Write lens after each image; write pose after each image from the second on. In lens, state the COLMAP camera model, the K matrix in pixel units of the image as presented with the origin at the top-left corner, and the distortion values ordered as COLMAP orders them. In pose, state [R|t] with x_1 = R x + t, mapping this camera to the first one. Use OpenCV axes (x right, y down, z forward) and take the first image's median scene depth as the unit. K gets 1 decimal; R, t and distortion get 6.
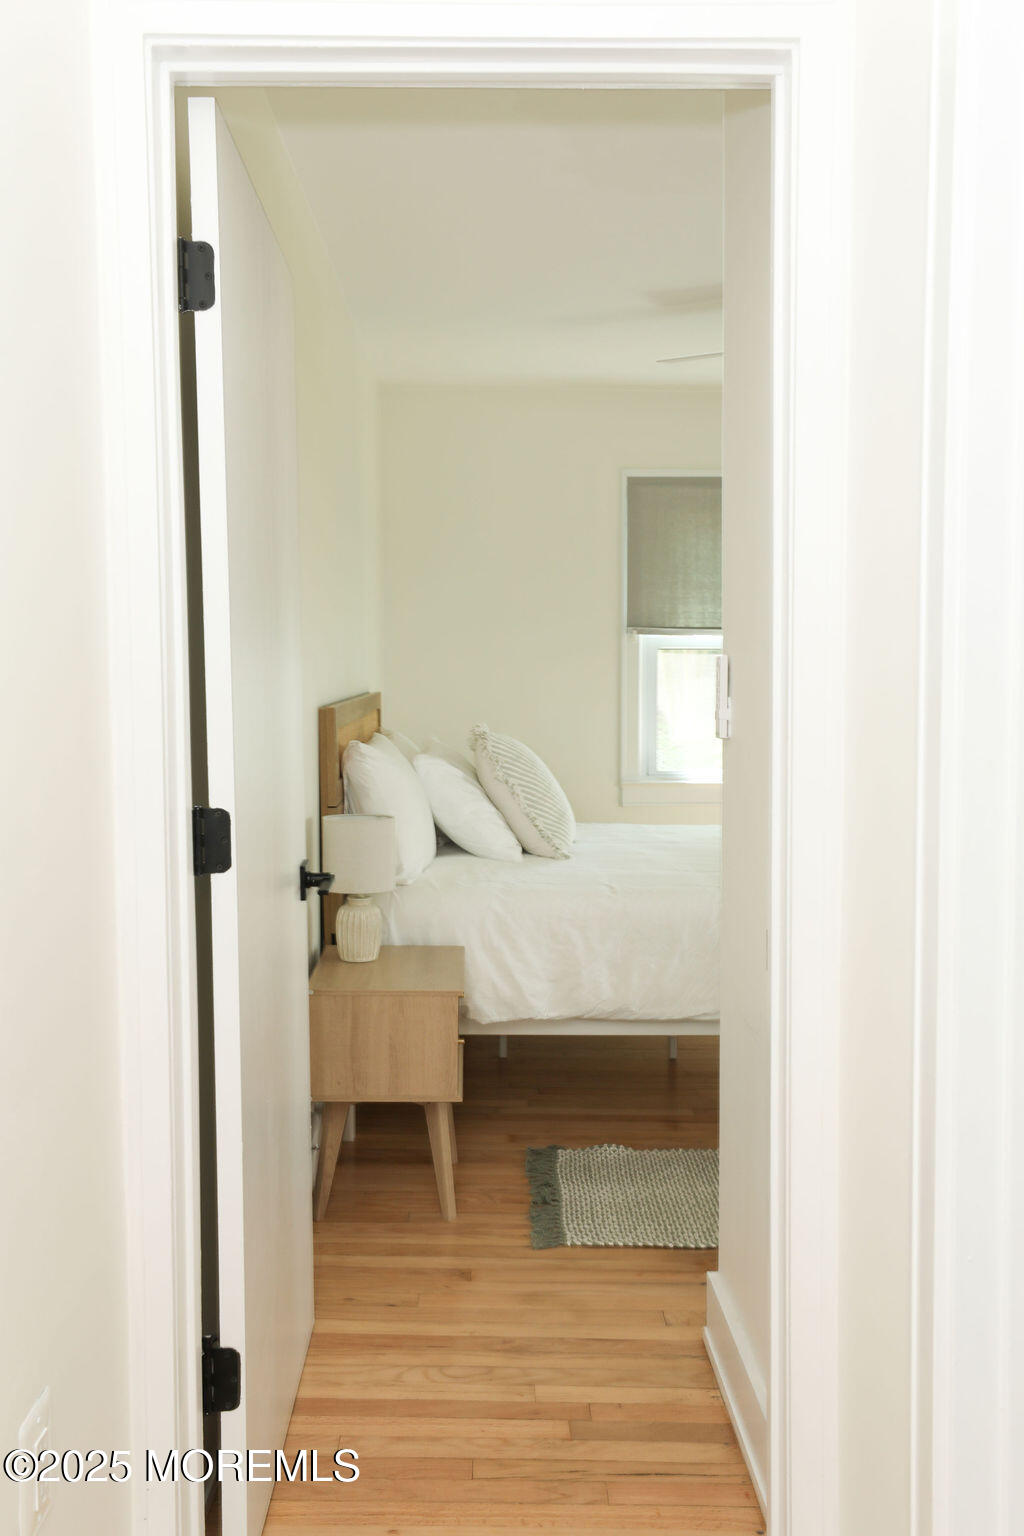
lens RADIAL K [[1368.6, 0, 509.9], [0, 1368.6, 766.1], [0, 0, 1]] dist [0.011634, 0.000462]
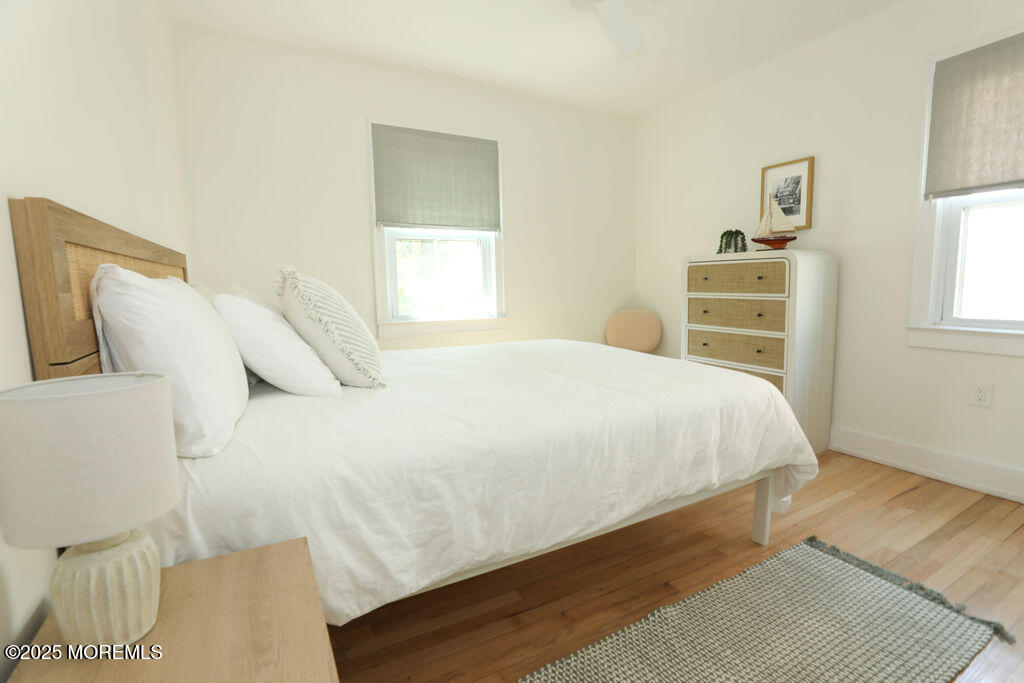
lens RADIAL K [[473.7, 0, 516.6], [0, 473.7, 341.9], [0, 0, 1]] dist [-0.031150, 0.000497]
pose [[0.886935, -0.067626, 0.456916, -0.034510], [0.048354, 0.997383, 0.053756, 0.016216], [-0.459356, -0.025585, 0.887884, 0.613219]]
